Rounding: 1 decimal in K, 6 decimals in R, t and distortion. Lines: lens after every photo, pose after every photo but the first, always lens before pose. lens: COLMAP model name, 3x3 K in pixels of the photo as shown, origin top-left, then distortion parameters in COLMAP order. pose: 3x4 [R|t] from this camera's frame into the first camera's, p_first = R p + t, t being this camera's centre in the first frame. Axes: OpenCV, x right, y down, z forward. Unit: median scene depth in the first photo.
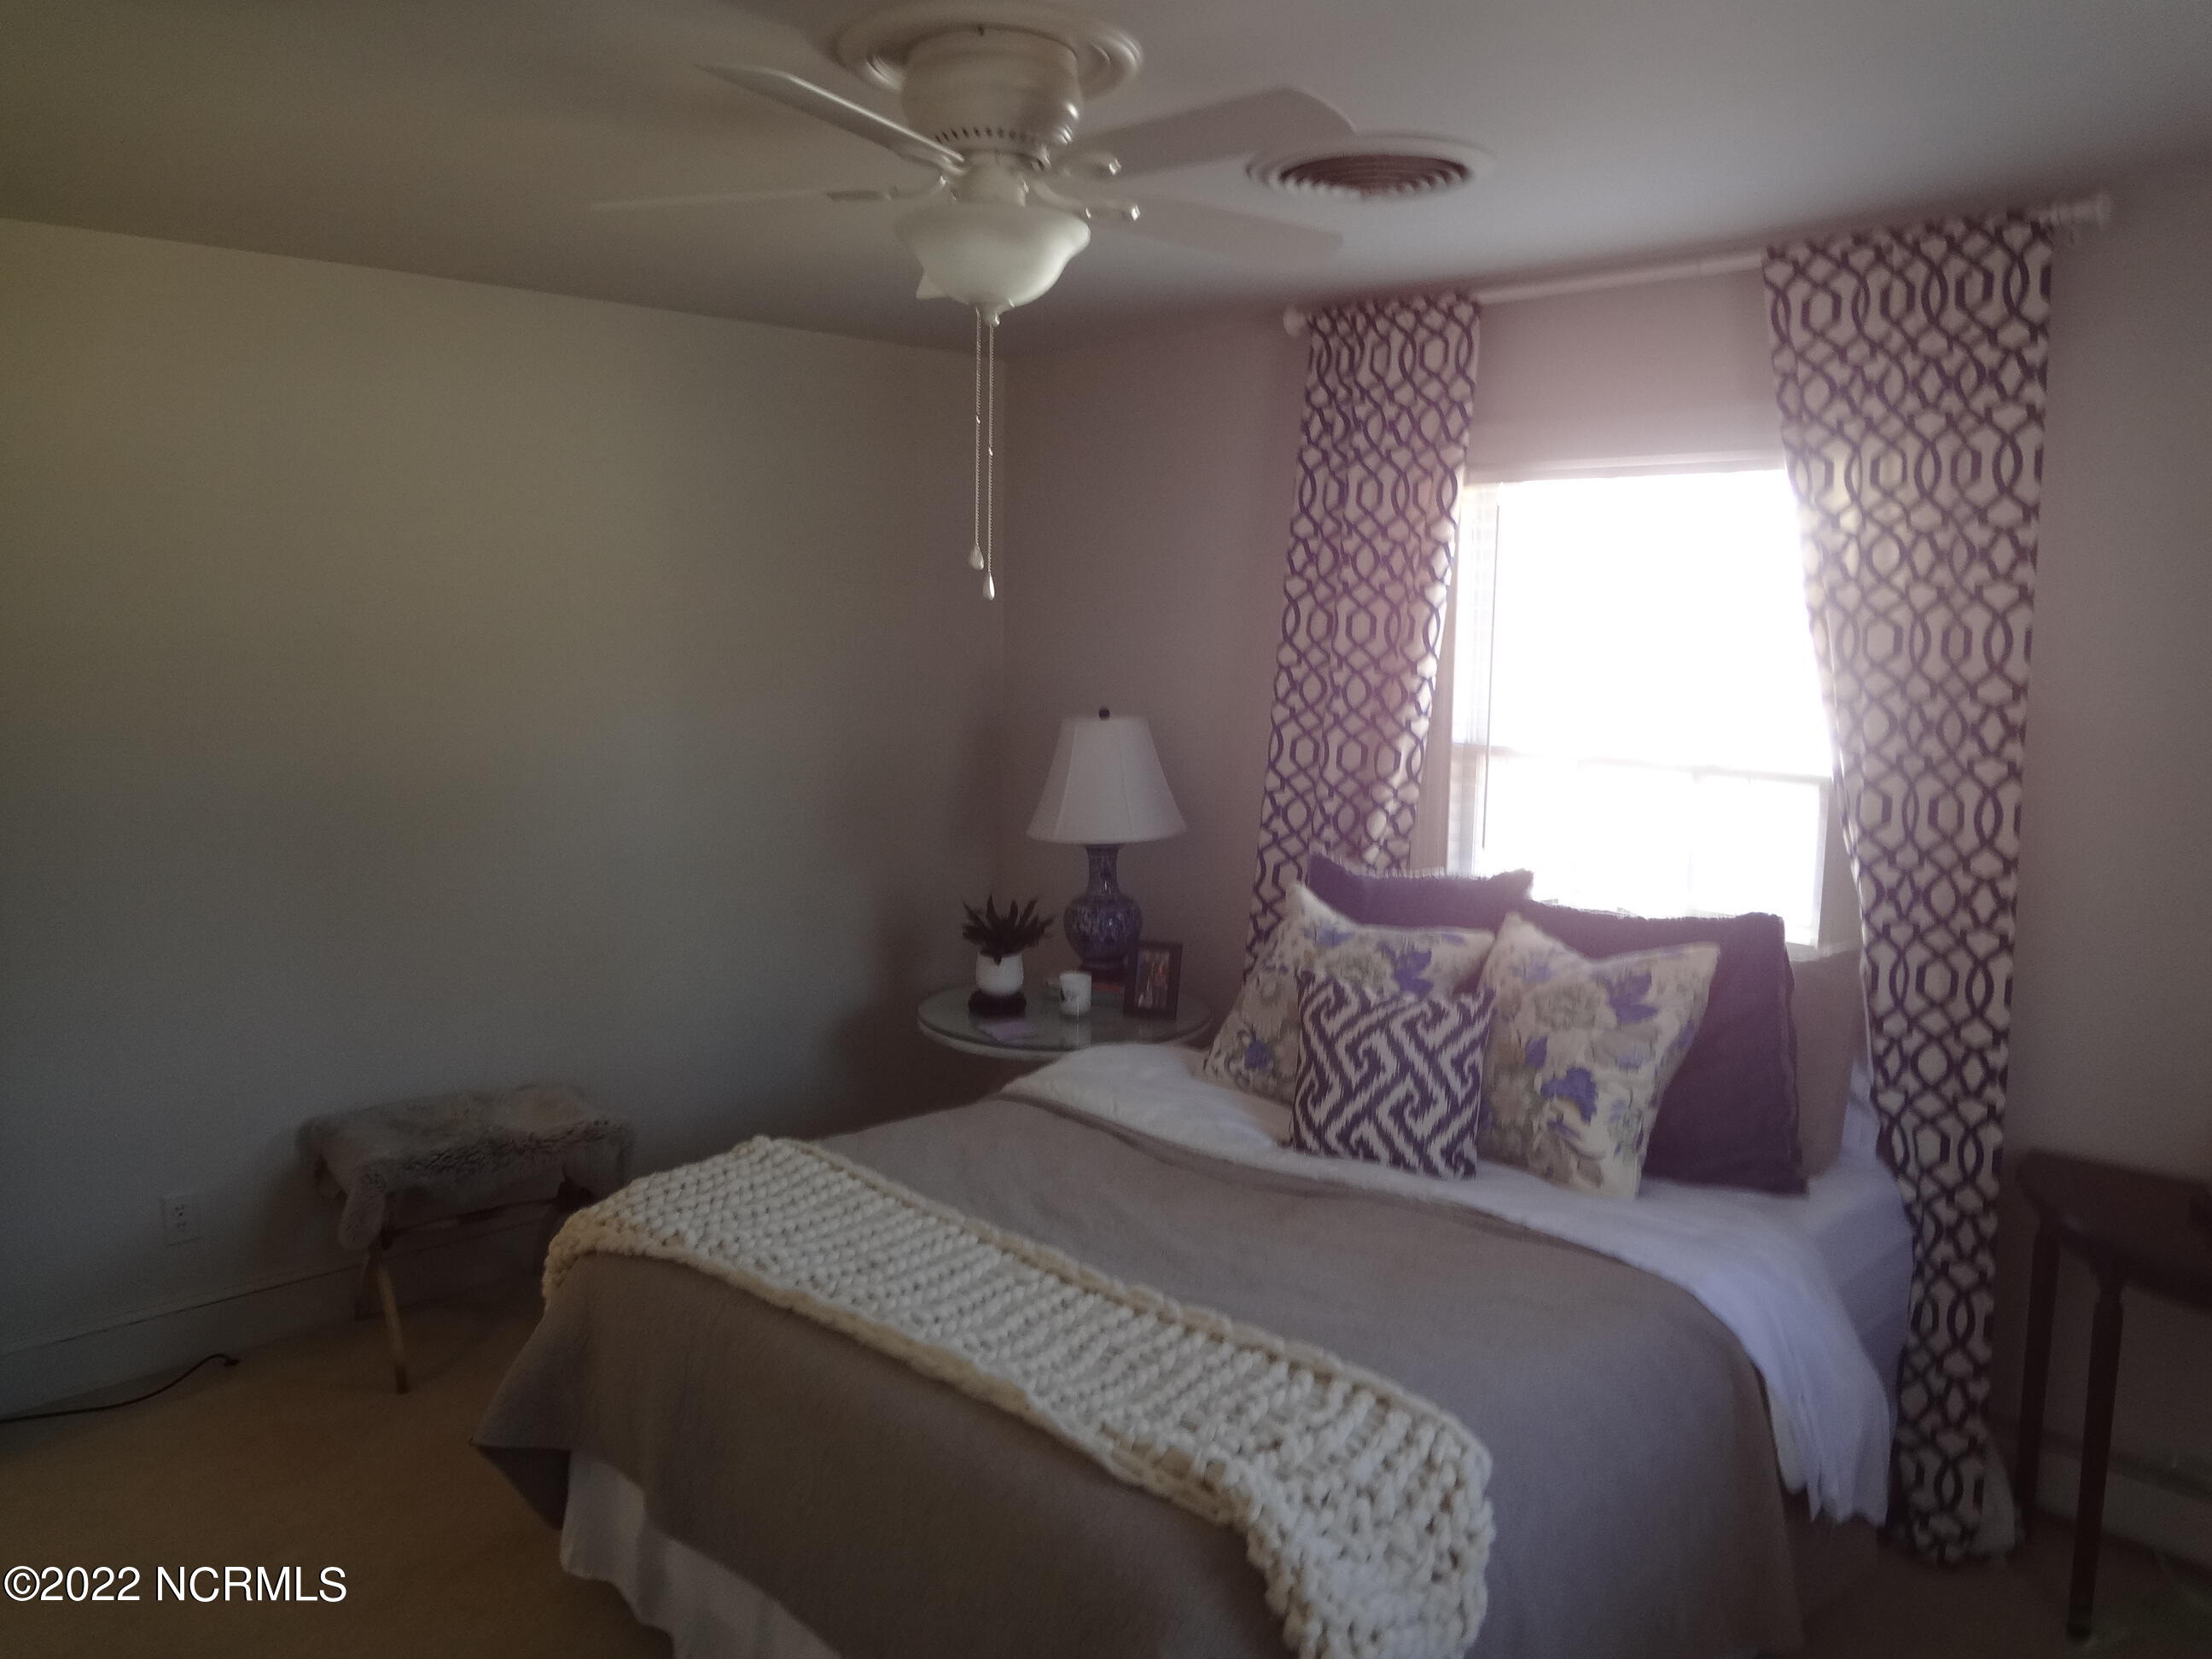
lens RADIAL K [[1660.0, 0, 1106.0], [0, 1660.0, 829.5], [0, 0, 1]] dist [-0.046949, 0.006674]
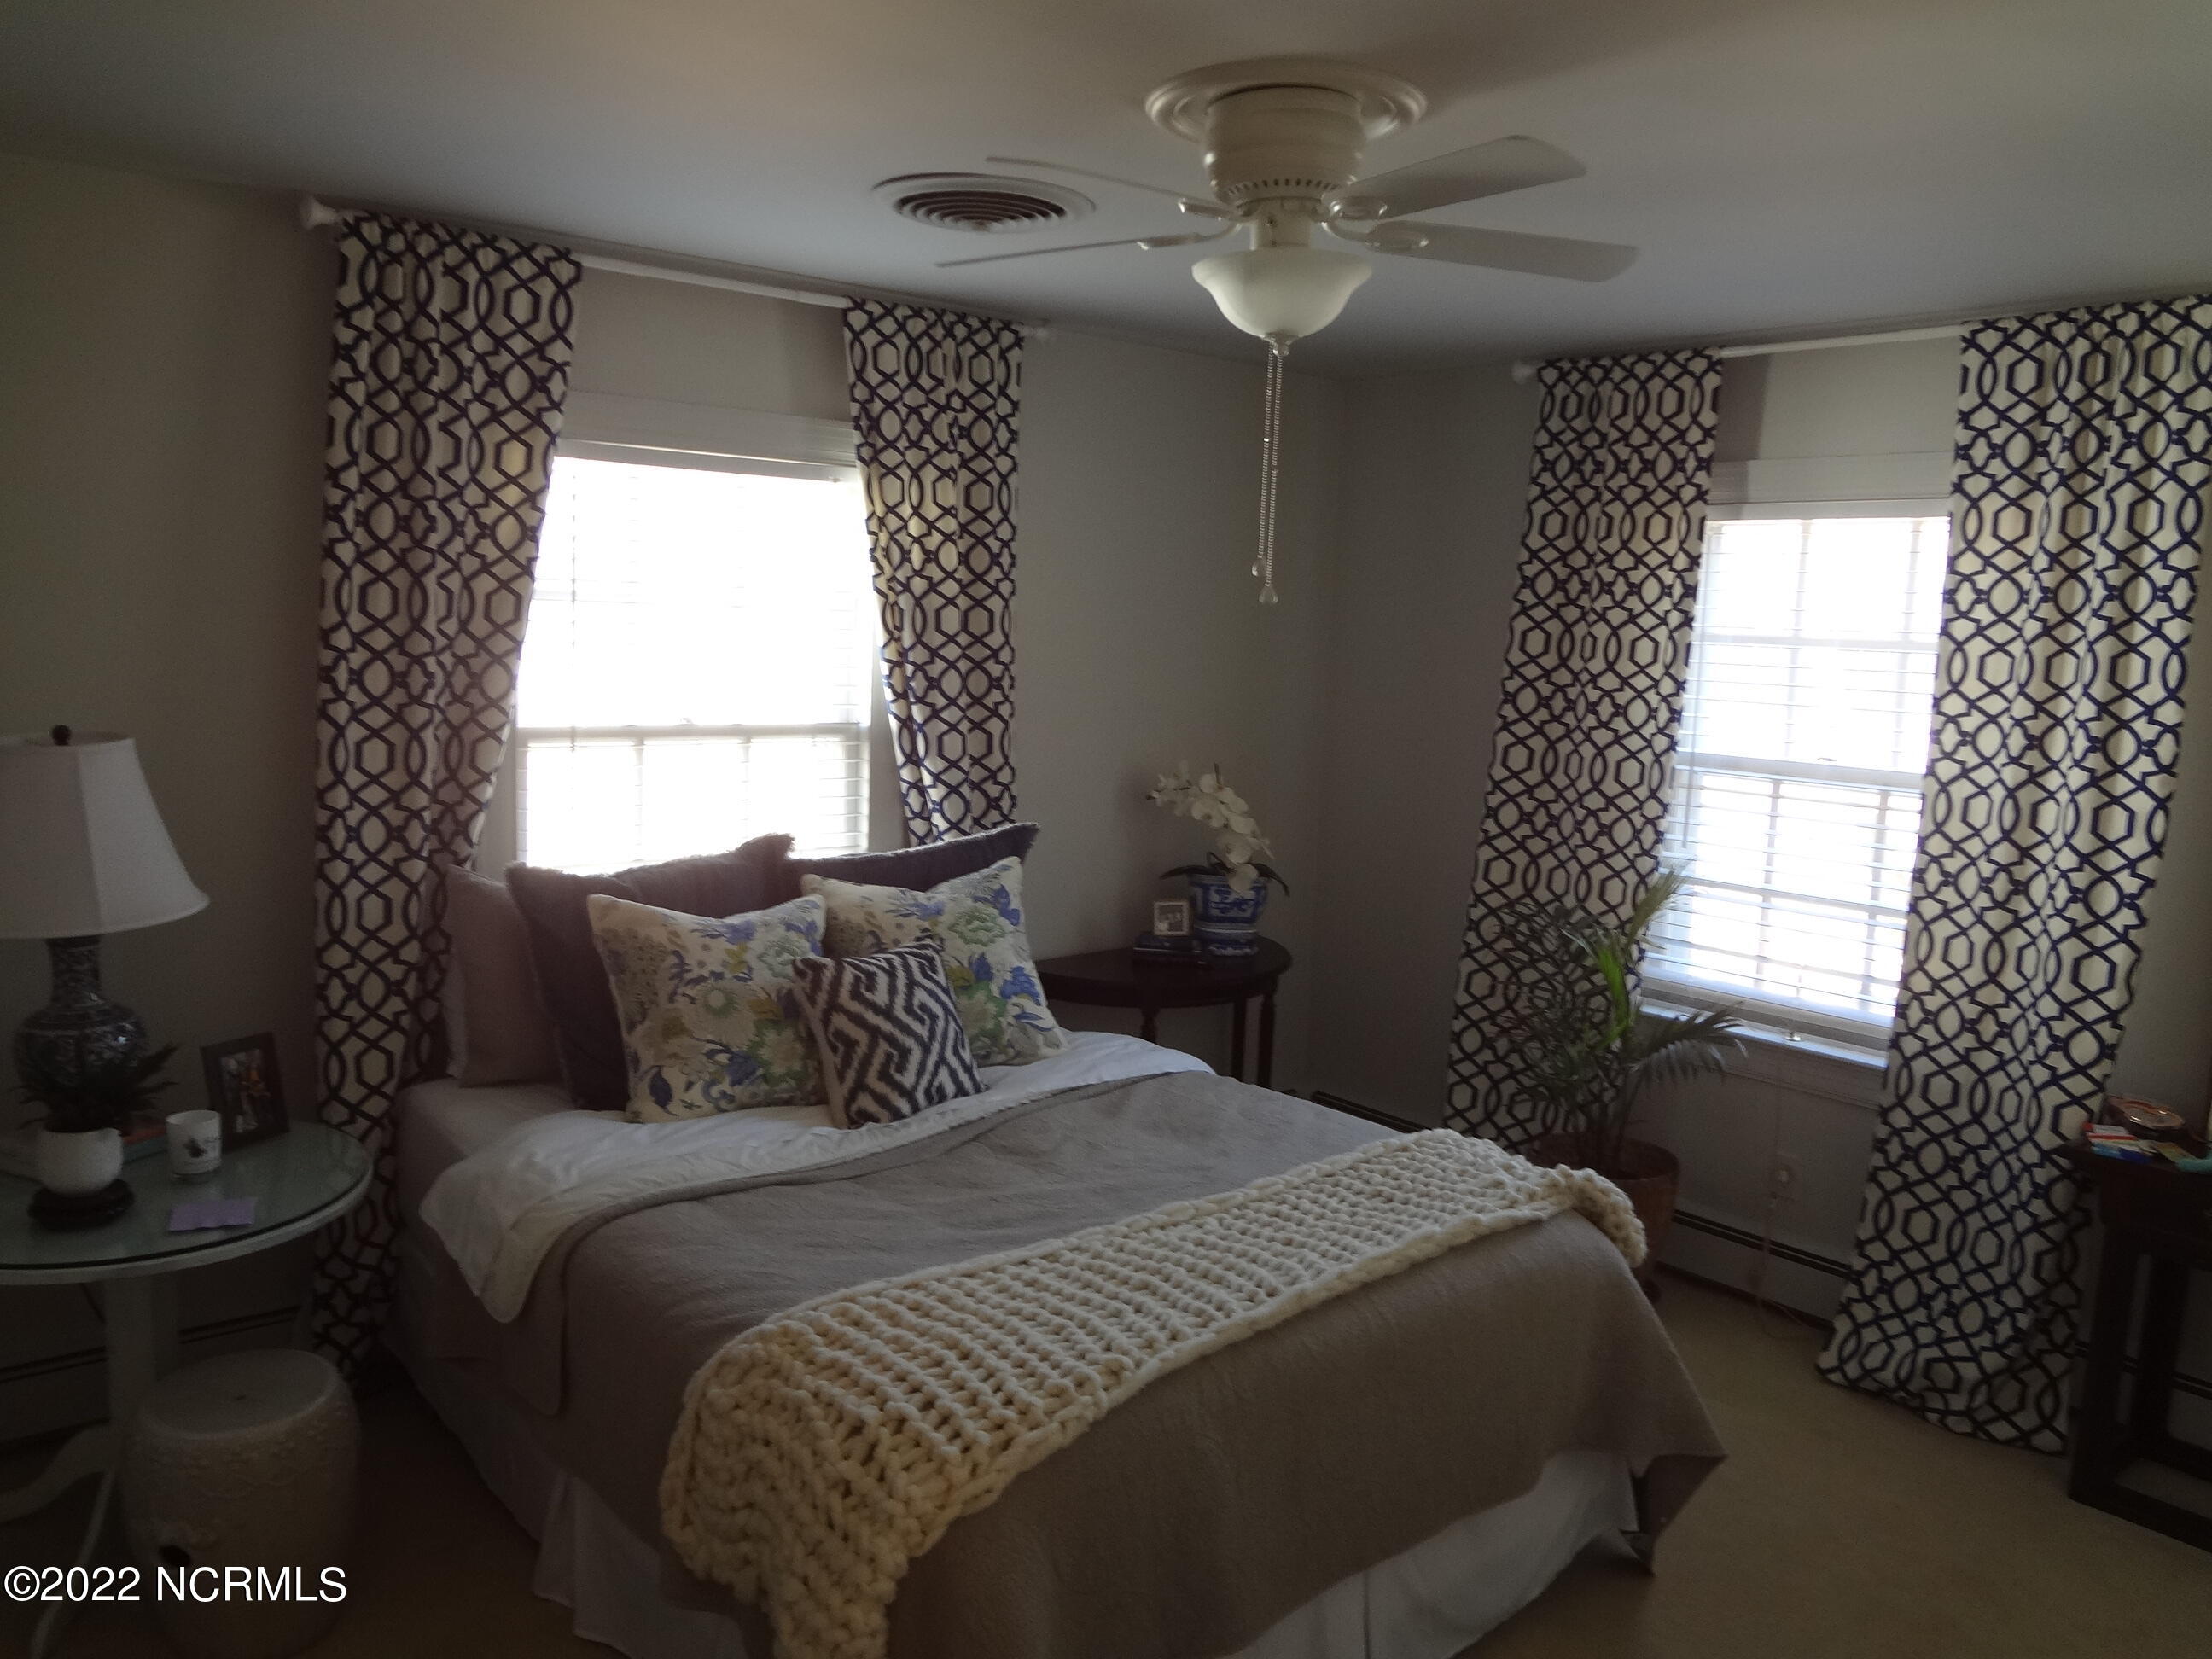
lens RADIAL K [[1660.0, 0, 1106.0], [0, 1660.0, 829.5], [0, 0, 1]] dist [-0.046949, 0.006674]
pose [[0.057436, -0.136801, 0.988932, -0.818793], [0.096383, 0.986700, 0.130895, -0.102116], [-0.993686, 0.087799, 0.069858, 0.725939]]
